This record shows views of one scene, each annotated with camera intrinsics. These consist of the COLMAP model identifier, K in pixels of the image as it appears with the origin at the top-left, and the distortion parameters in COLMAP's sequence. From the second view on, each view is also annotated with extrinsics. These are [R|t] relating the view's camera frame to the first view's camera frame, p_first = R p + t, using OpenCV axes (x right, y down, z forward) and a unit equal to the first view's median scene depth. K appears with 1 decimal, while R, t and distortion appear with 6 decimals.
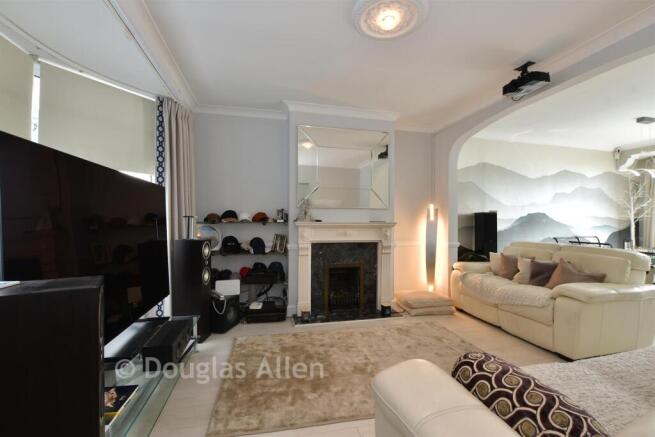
lens RADIAL K [[292.6, 0, 327.5], [0, 292.6, 218.5], [0, 0, 1]] dist [-0.000669, -0.000130]
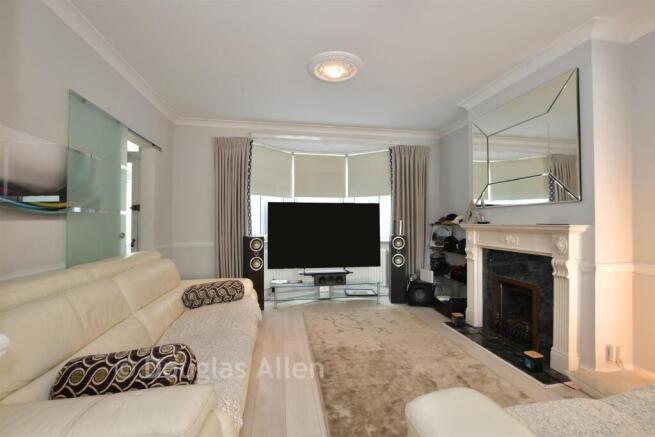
lens RADIAL K [[292.6, 0, 327.5], [0, 292.6, 218.5], [0, 0, 1]] dist [-0.000669, -0.000130]
pose [[-0.066783, -0.014811, -0.997658, 0.859707], [0.009799, 0.999832, -0.015499, 0.004347], [0.997719, -0.010811, -0.066627, 0.595224]]
